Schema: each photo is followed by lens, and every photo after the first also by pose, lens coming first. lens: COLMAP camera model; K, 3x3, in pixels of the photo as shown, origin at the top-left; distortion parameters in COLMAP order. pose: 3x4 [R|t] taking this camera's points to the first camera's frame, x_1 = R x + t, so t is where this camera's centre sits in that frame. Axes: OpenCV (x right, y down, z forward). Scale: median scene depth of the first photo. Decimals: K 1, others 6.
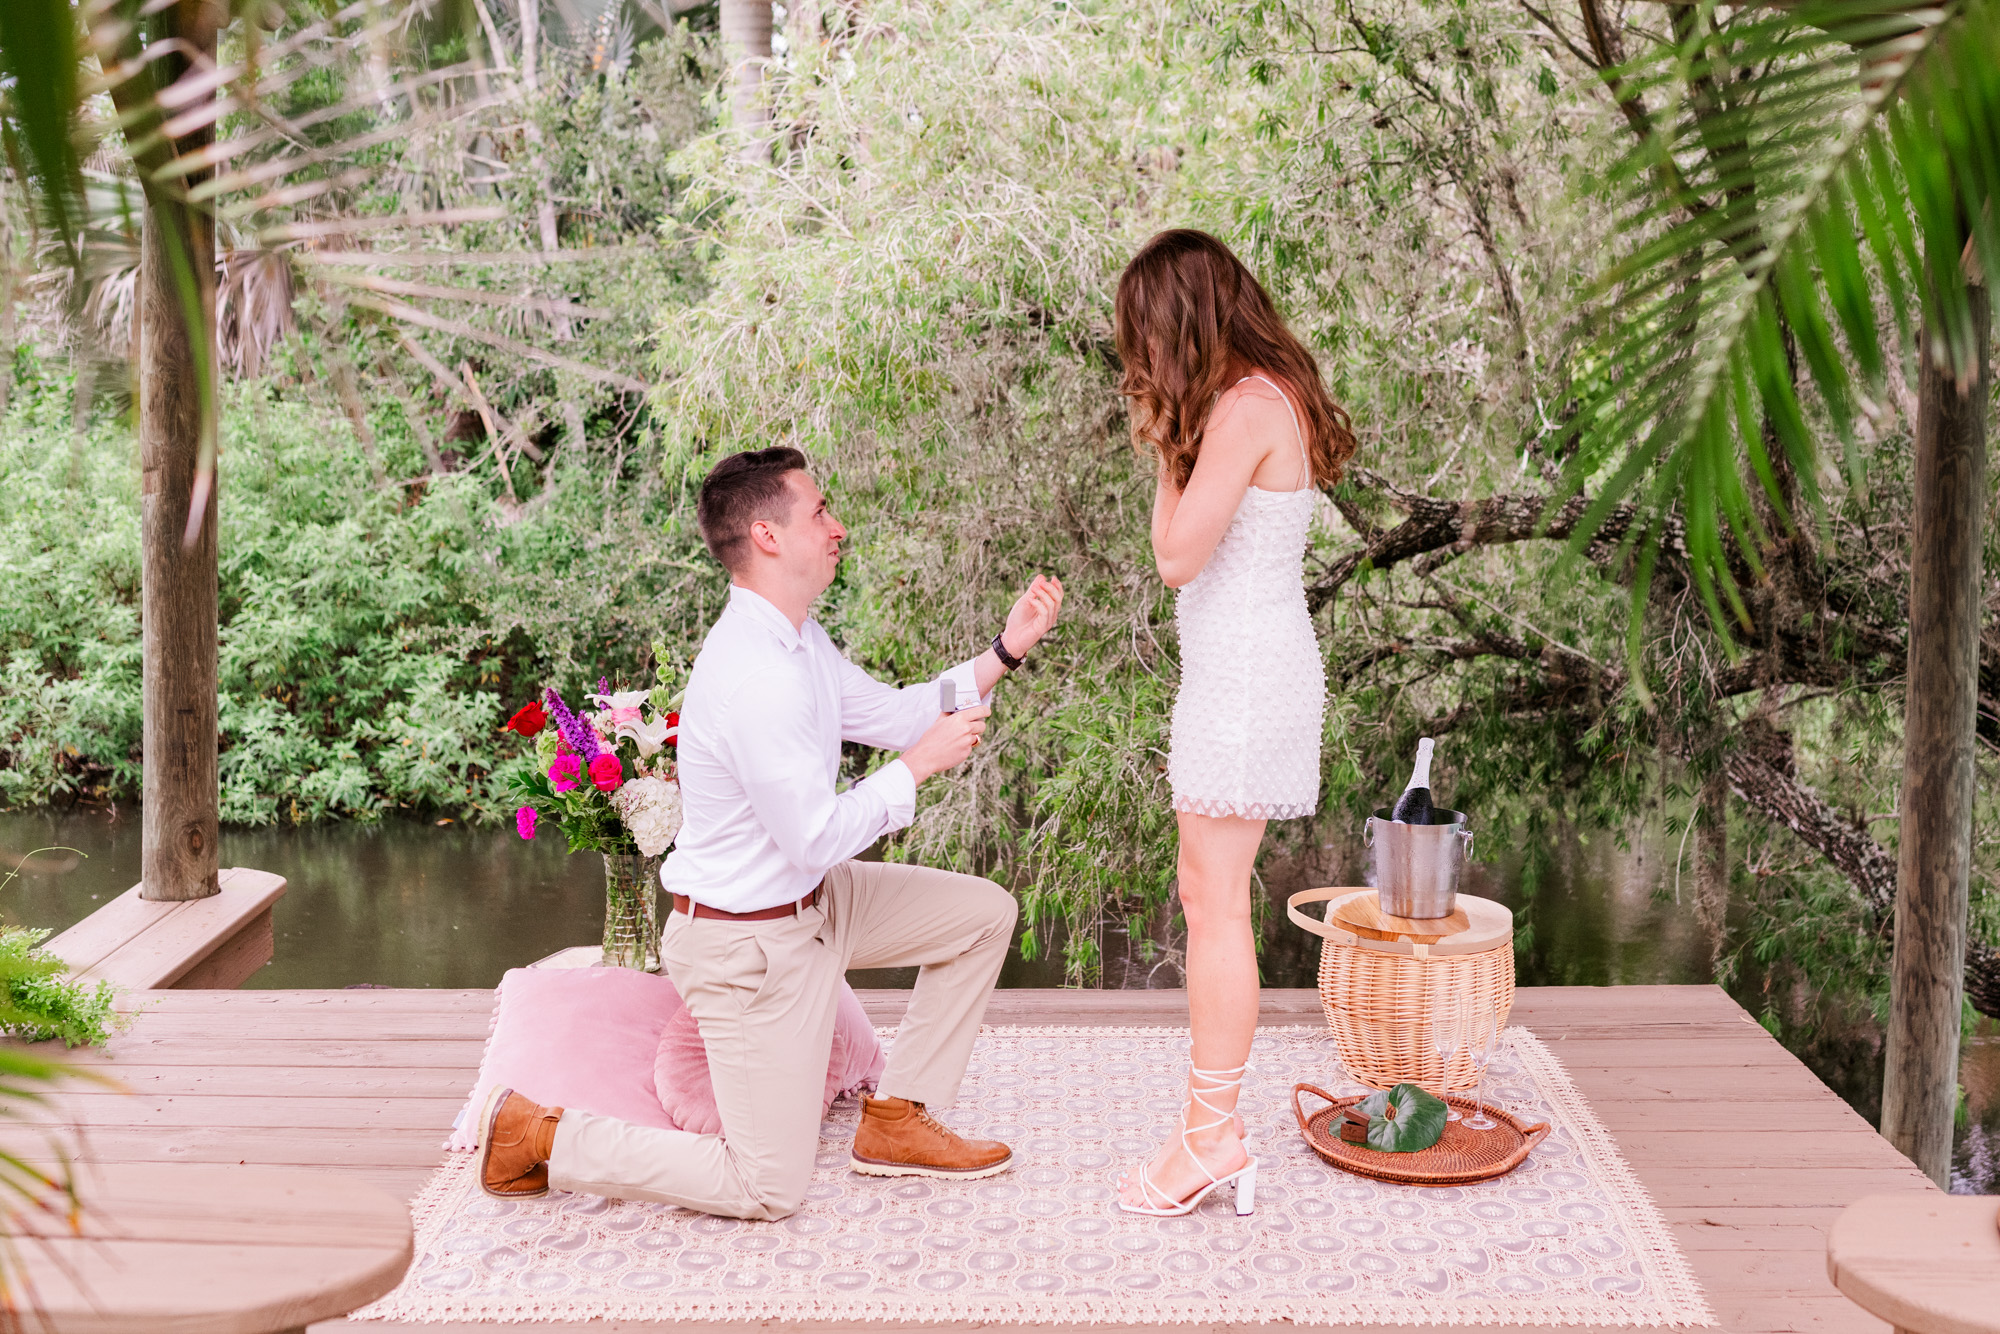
lens RADIAL K [[2101.9, 0, 1084.5], [0, 2101.9, 576.2], [0, 0, 1]] dist [-0.002311, 0.001229]
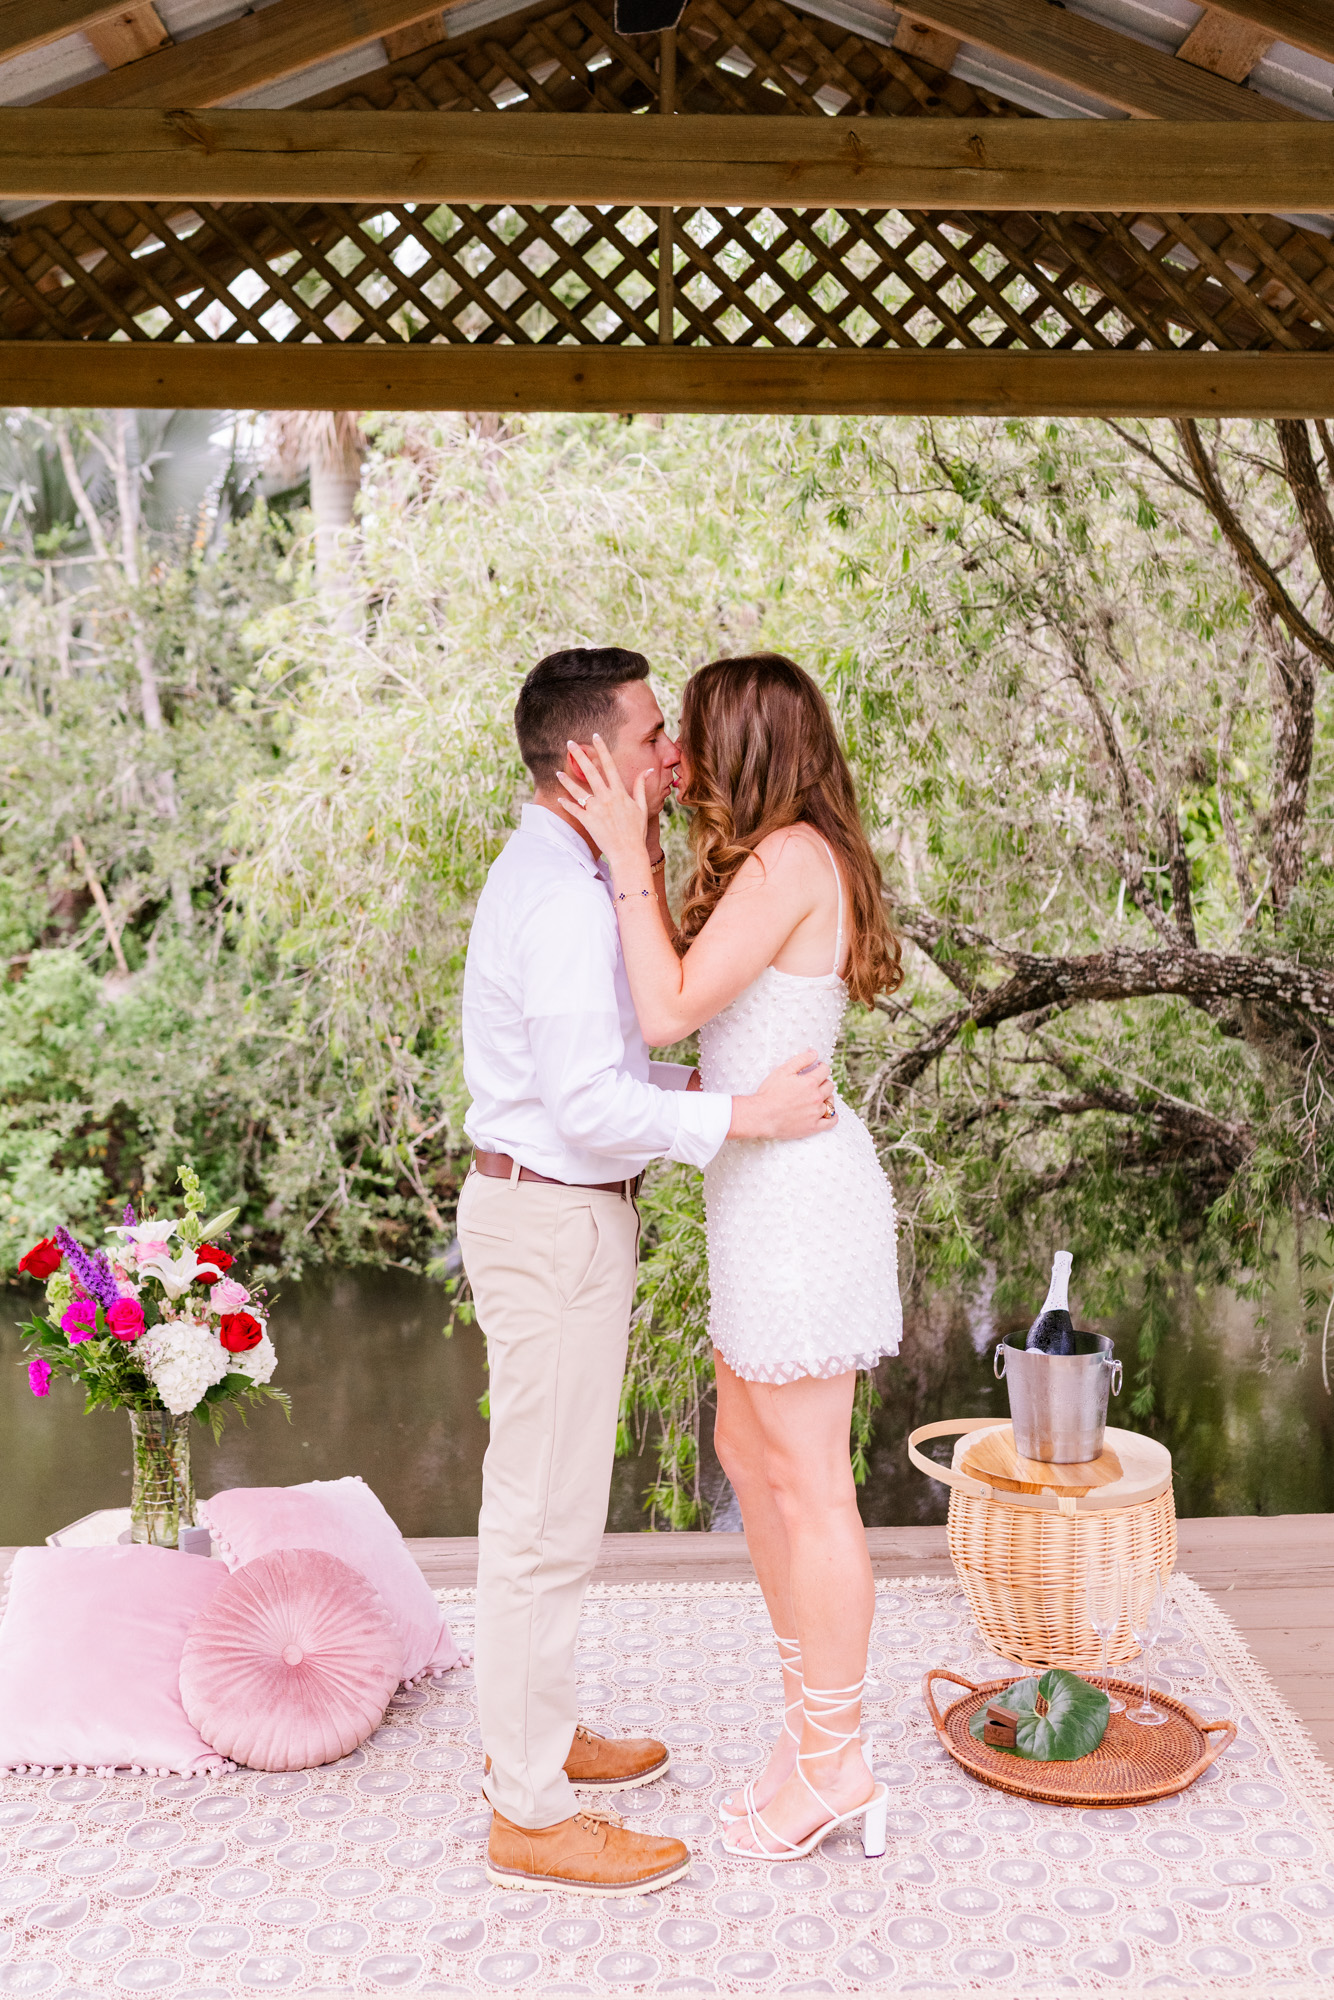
lens RADIAL K [[1940.9, 0, 606.2], [0, 1940.9, 935.1], [0, 0, 1]] dist [-0.006140, 0.010937]
pose [[0.998604, -0.031332, -0.042519, 0.007087], [0.029652, 0.998776, -0.039581, -0.016454], [0.043707, 0.038265, 0.998311, 0.107668]]
